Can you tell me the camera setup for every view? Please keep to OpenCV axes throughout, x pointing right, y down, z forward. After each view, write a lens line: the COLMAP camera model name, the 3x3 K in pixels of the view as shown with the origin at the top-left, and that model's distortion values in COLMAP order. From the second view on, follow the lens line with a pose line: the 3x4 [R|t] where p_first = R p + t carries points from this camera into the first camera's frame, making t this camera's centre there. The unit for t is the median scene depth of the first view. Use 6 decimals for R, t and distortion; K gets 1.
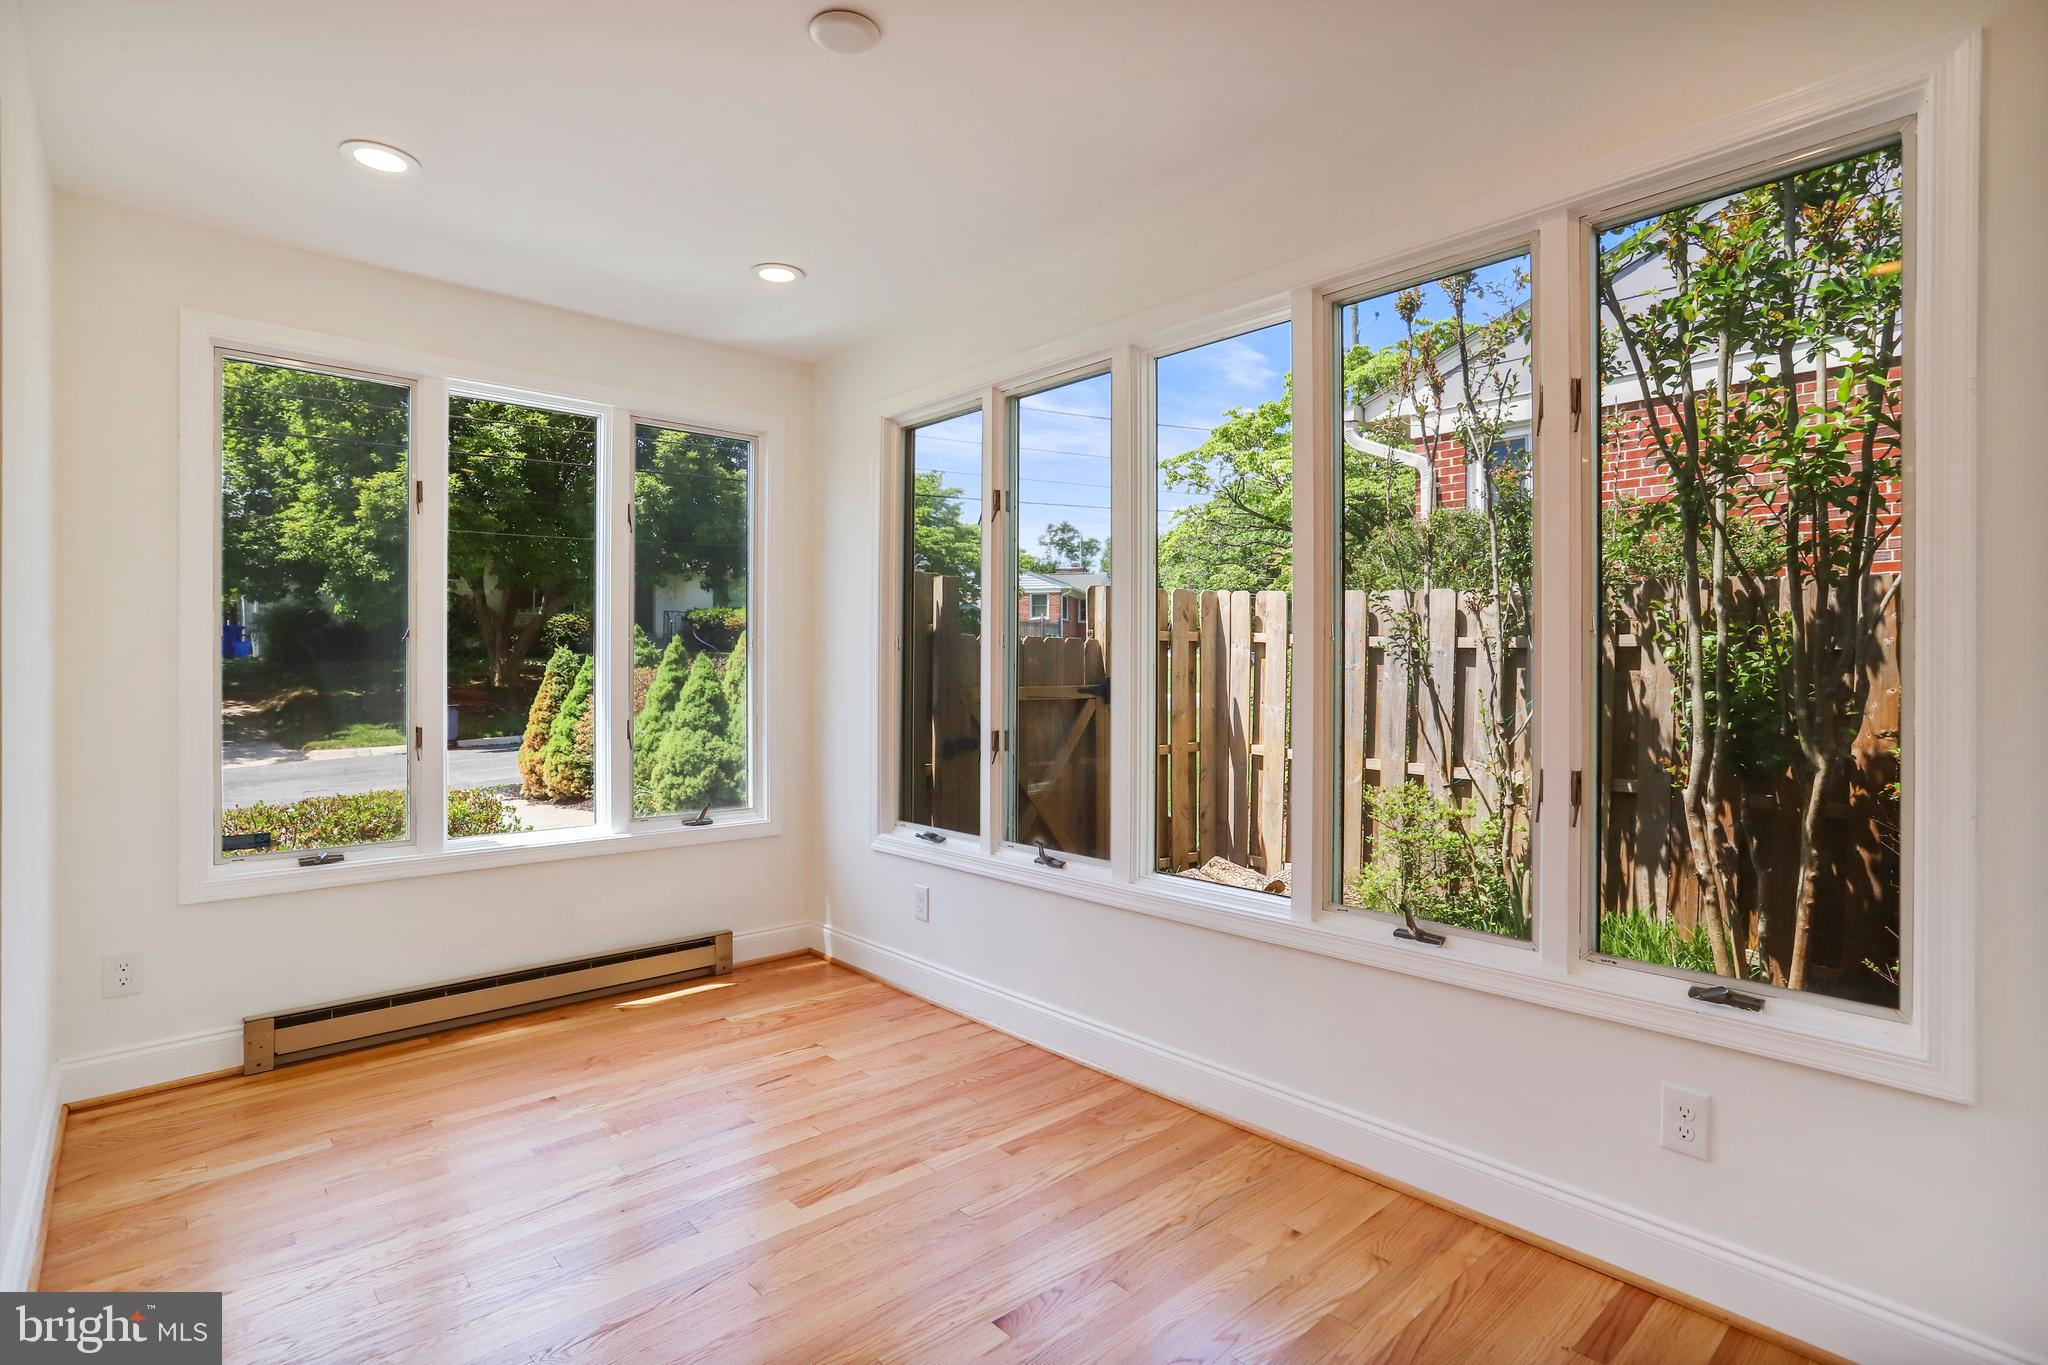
lens RADIAL K [[1010.3, 0, 1033.1], [0, 1010.3, 668.2], [0, 0, 1]] dist [-0.046941, 0.024171]
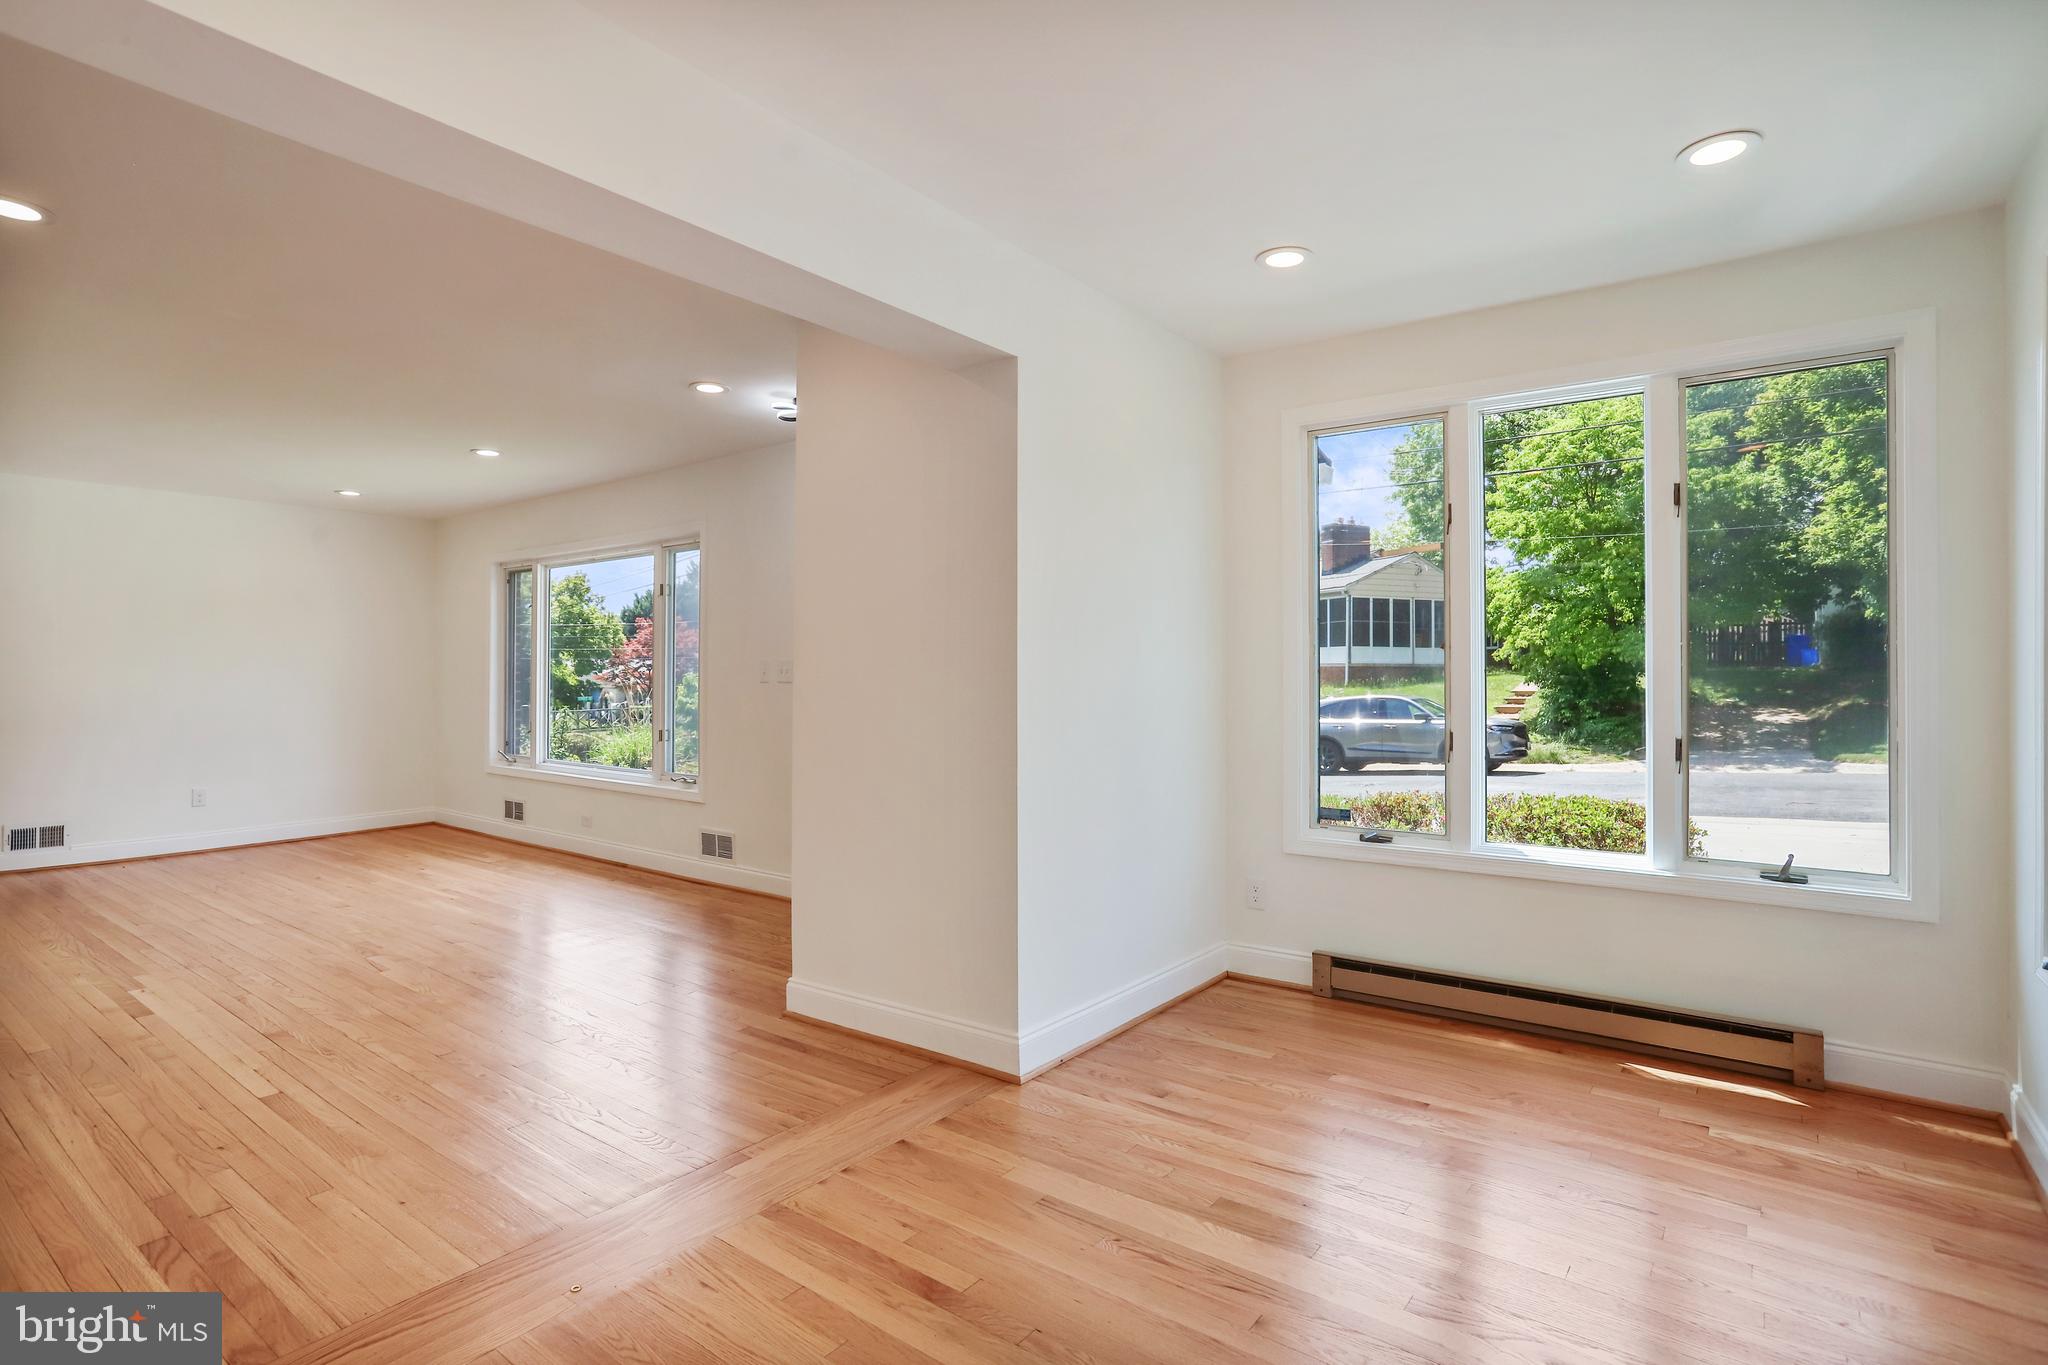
lens RADIAL K [[1010.3, 0, 1028.8], [0, 1010.3, 666.9], [0, 0, 1]] dist [-0.046941, 0.024171]
pose [[0.182110, -0.009005, -0.983237, 0.344266], [-0.000645, 0.999957, -0.009277, -0.000620], [0.983278, 0.002324, 0.182097, 0.329203]]
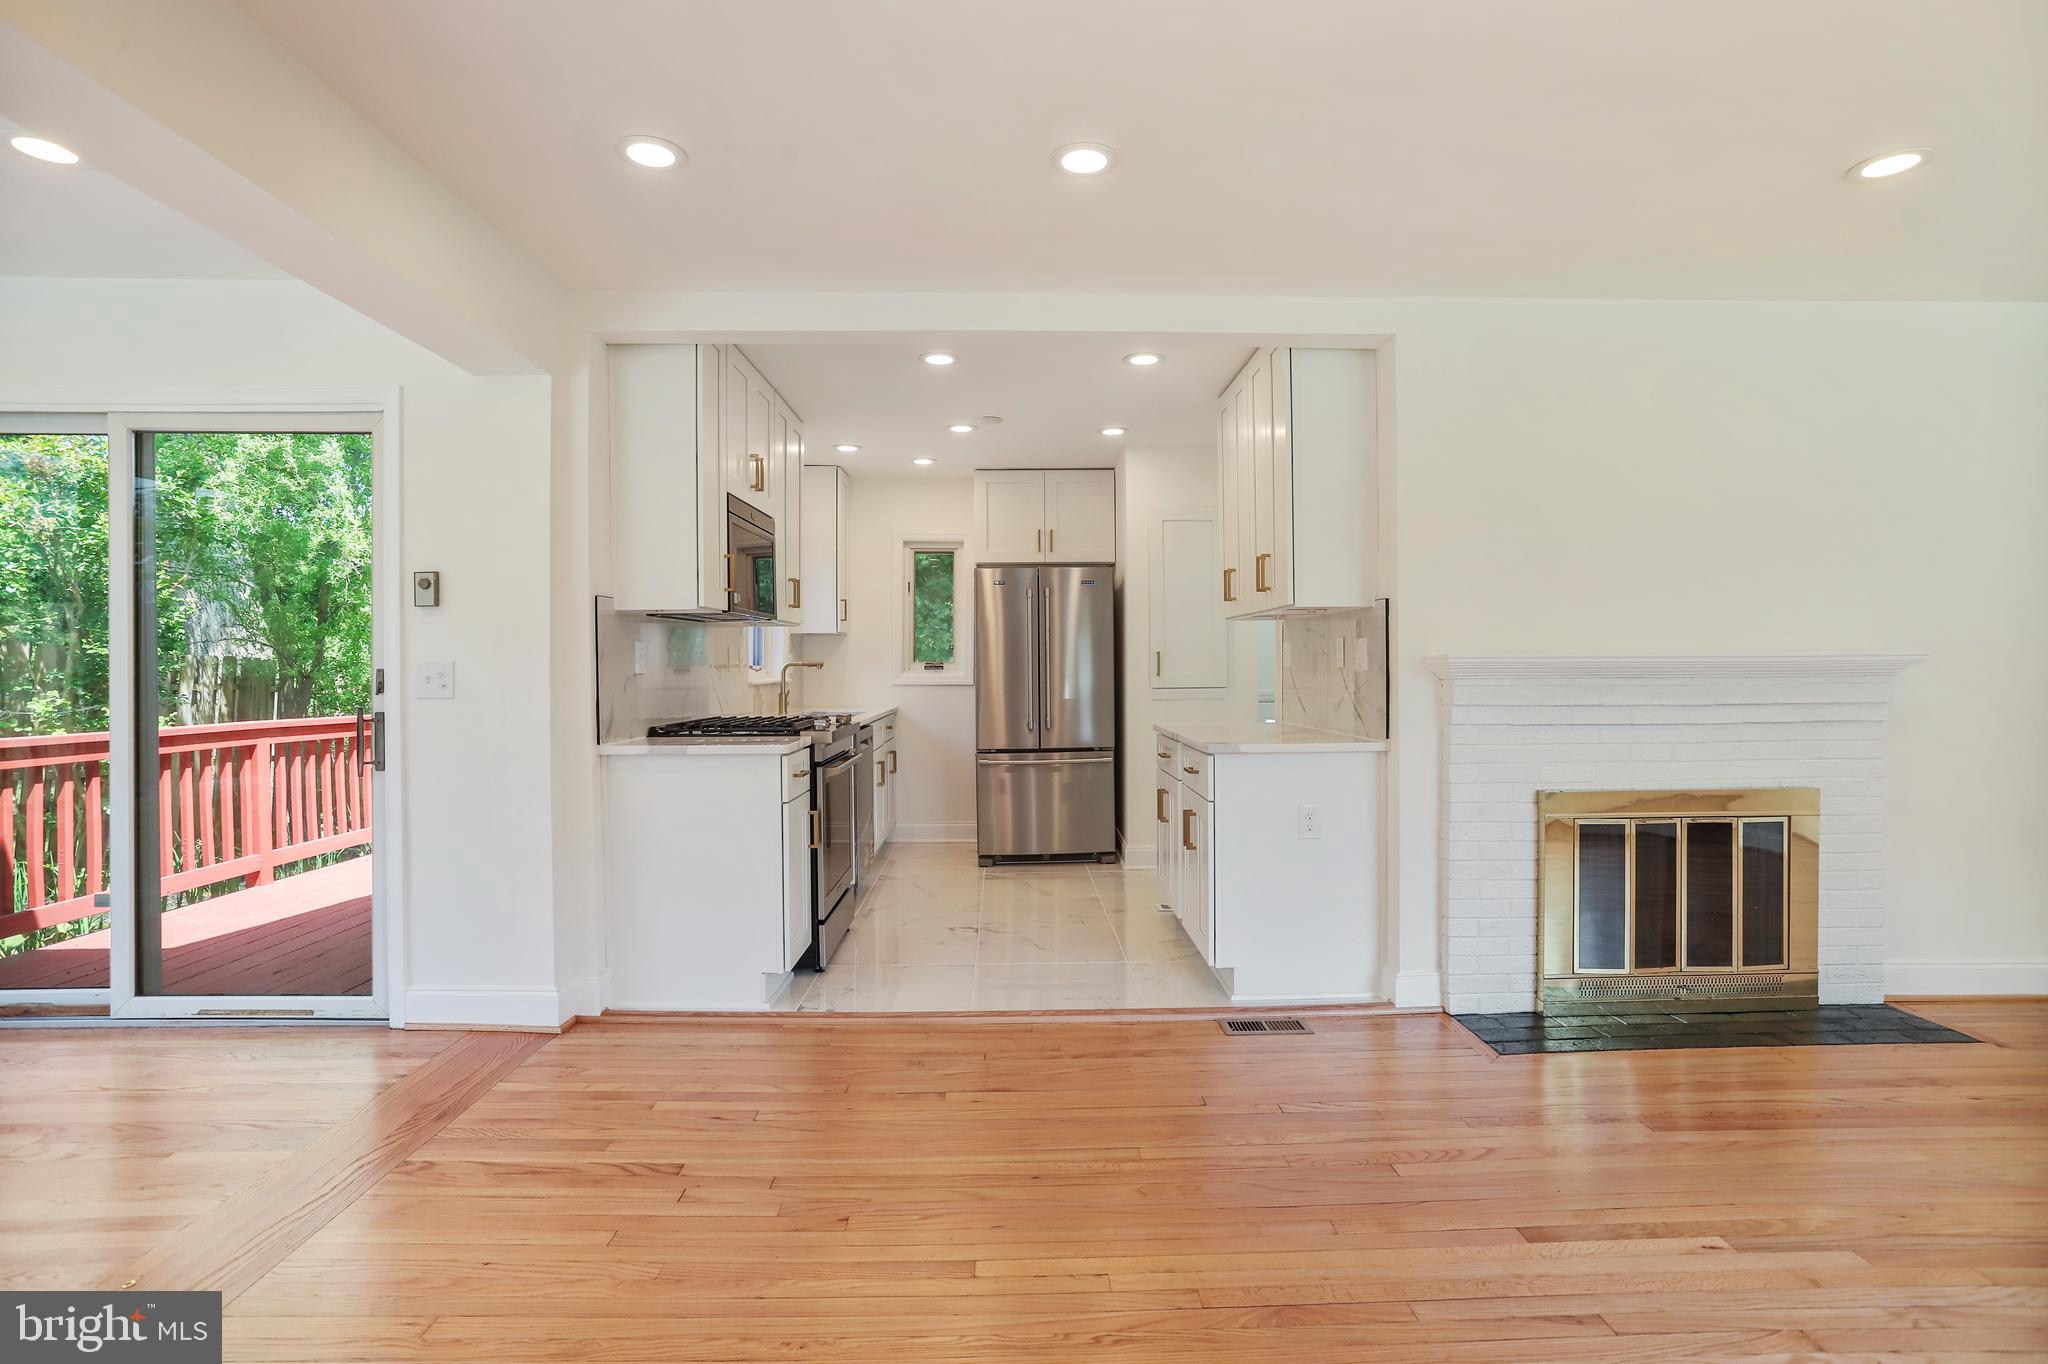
lens RADIAL K [[1010.3, 0, 1038.2], [0, 1010.3, 661.2], [0, 0, 1]] dist [-0.046941, 0.024171]
pose [[-0.758623, 0.003845, 0.651519, -0.982775], [0.002056, 0.999992, -0.003507, 0.002700], [-0.651527, -0.001321, -0.758625, 0.271571]]
